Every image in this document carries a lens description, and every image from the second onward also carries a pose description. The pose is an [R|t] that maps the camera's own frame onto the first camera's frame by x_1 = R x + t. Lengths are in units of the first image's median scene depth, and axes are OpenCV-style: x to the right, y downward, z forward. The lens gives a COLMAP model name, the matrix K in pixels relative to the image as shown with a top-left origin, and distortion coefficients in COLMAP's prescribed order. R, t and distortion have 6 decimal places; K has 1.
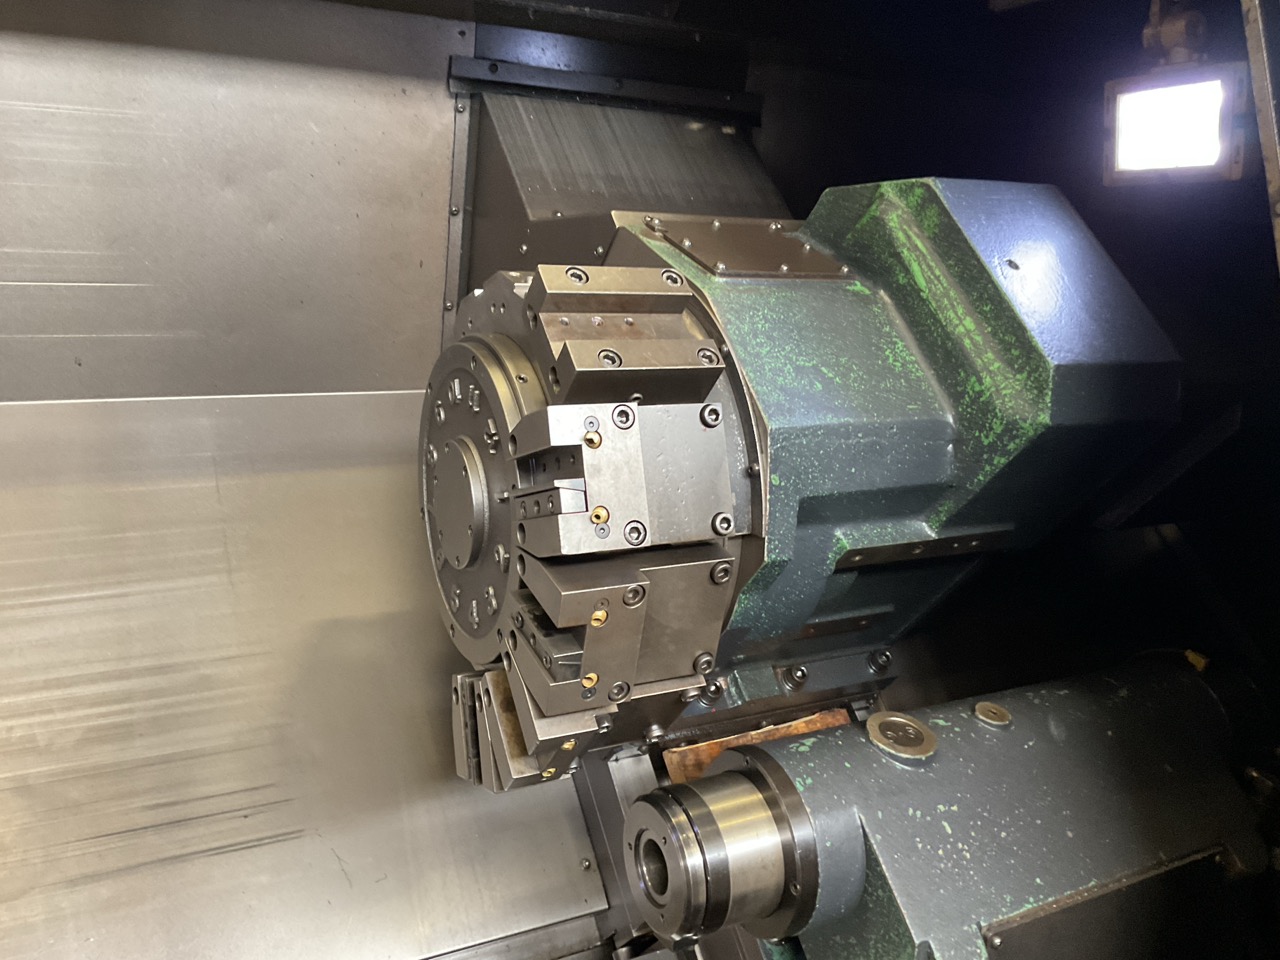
lens RADIAL K [[1052.5, 0, 649.0], [0, 1052.5, 474.9], [0, 0, 1]] dist [0.061988, -0.103577]
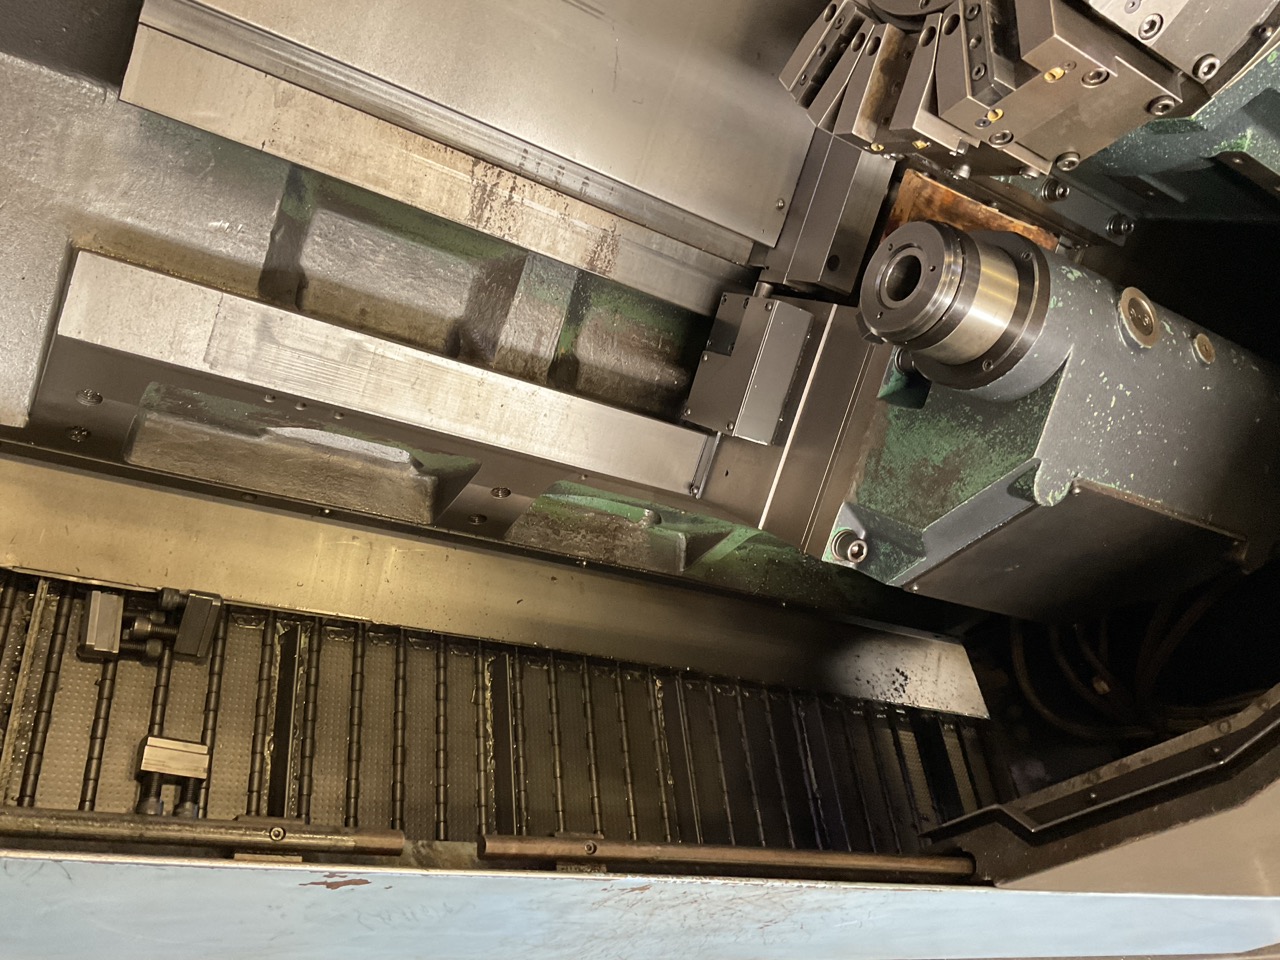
lens RADIAL K [[1068.4, 0, 640.0], [0, 1068.4, 474.1], [0, 0, 1]] dist [0.053499, -0.112560]
pose [[0.800448, 0.574454, 0.171131, -0.267316], [-0.563347, 0.623462, 0.542157, 0.034466], [0.204750, -0.530375, 0.822666, -0.101225]]
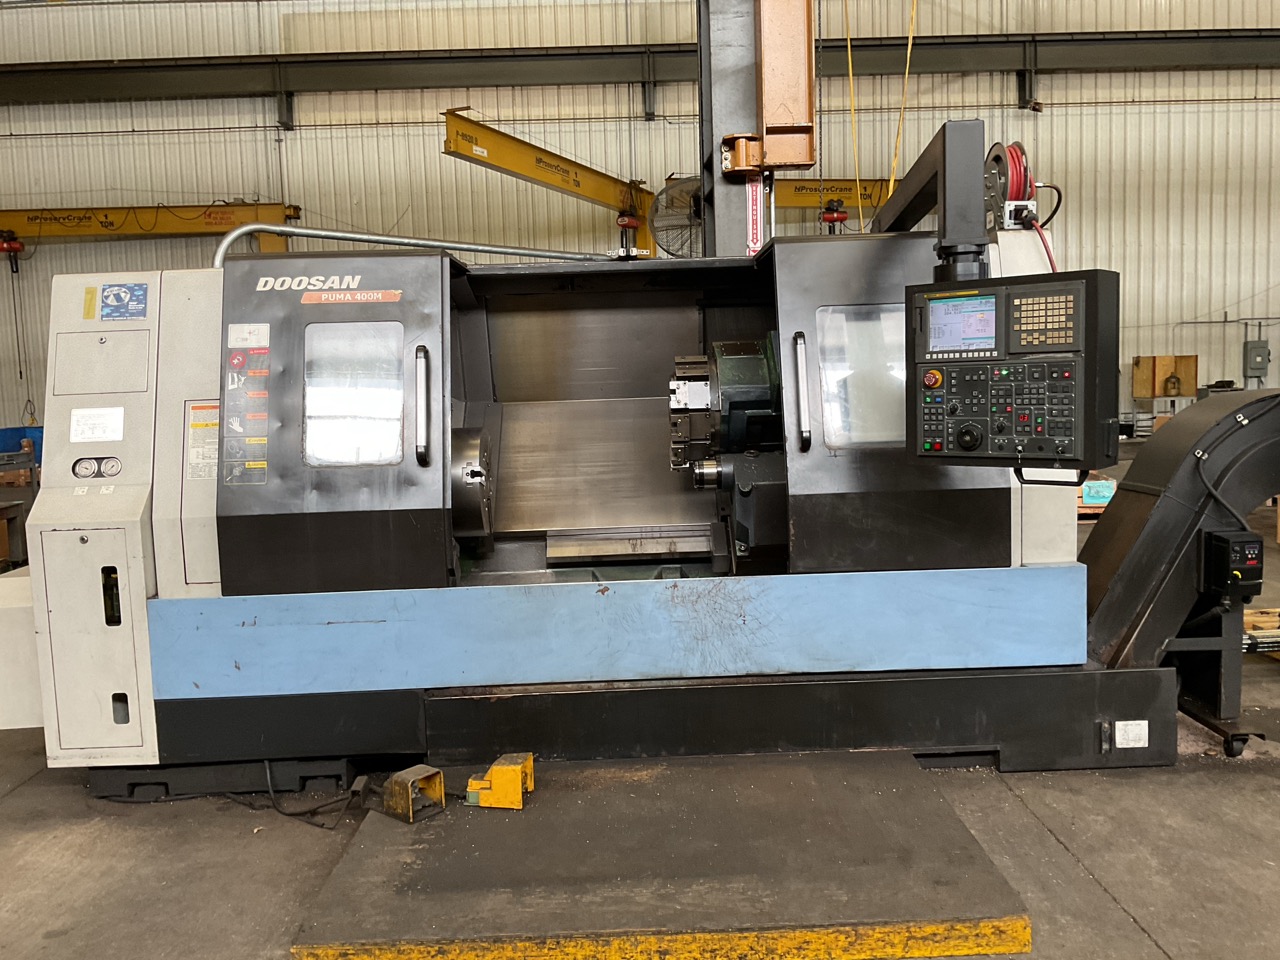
lens RADIAL K [[1060.0, 0, 647.4], [0, 1060.0, 474.9], [0, 0, 1]] dist [0.060202, -0.115525]
pose [[0.890350, -0.011487, -0.455132, 1.890187], [-0.028199, 0.996371, -0.080311, 0.709050], [0.454402, 0.084339, 0.886795, -3.207524]]
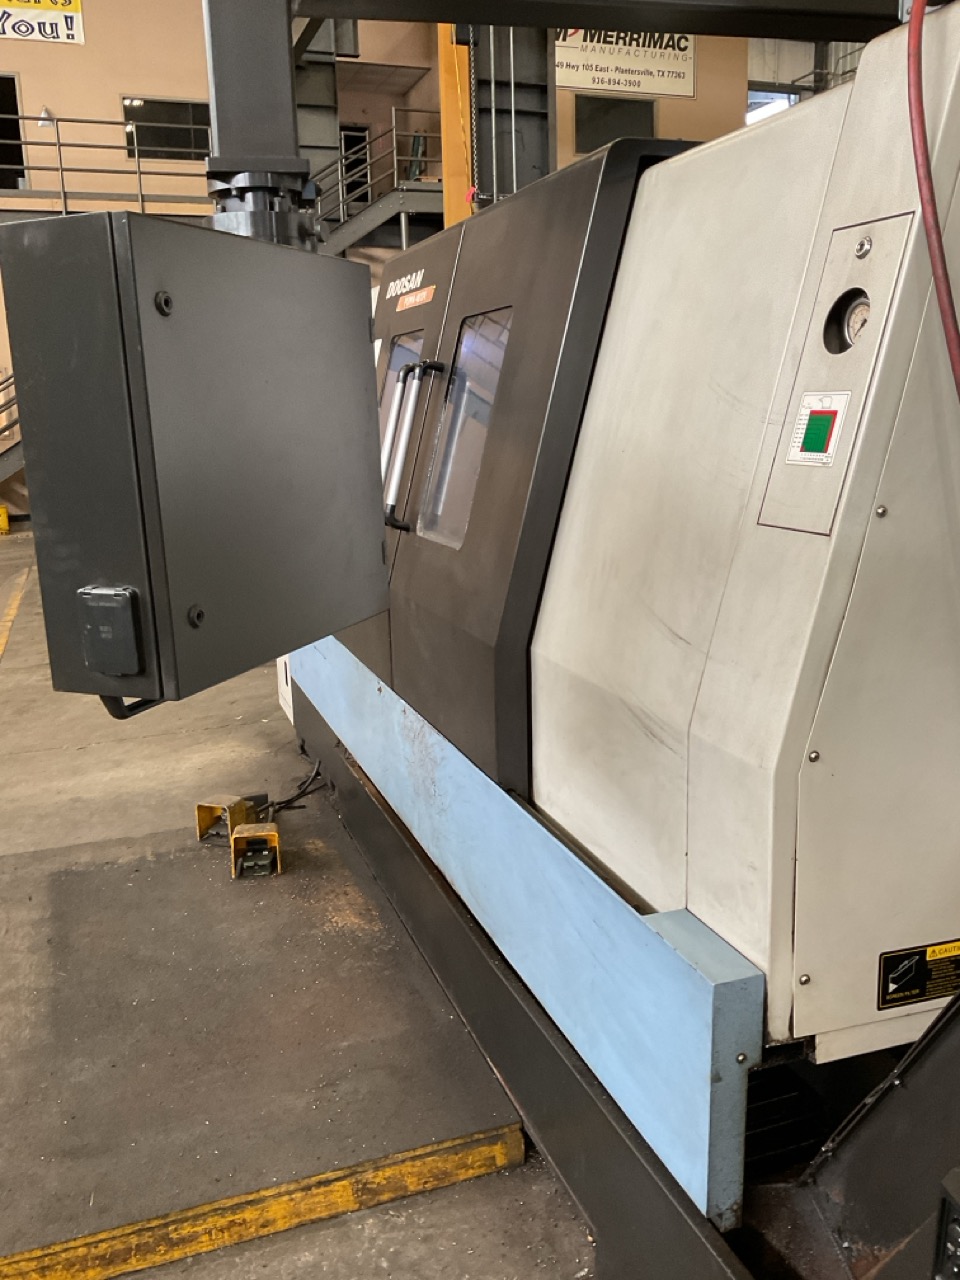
lens RADIAL K [[1049.5, 0, 480.0], [0, 1049.5, 640.0], [0, 0, 1]] dist [0.114648, -0.213499]
pose [[-0.137096, 0.197900, -0.970588, 2.939299], [-0.157770, 0.962969, 0.218631, -0.073903], [0.977913, 0.183103, -0.100796, 0.967777]]
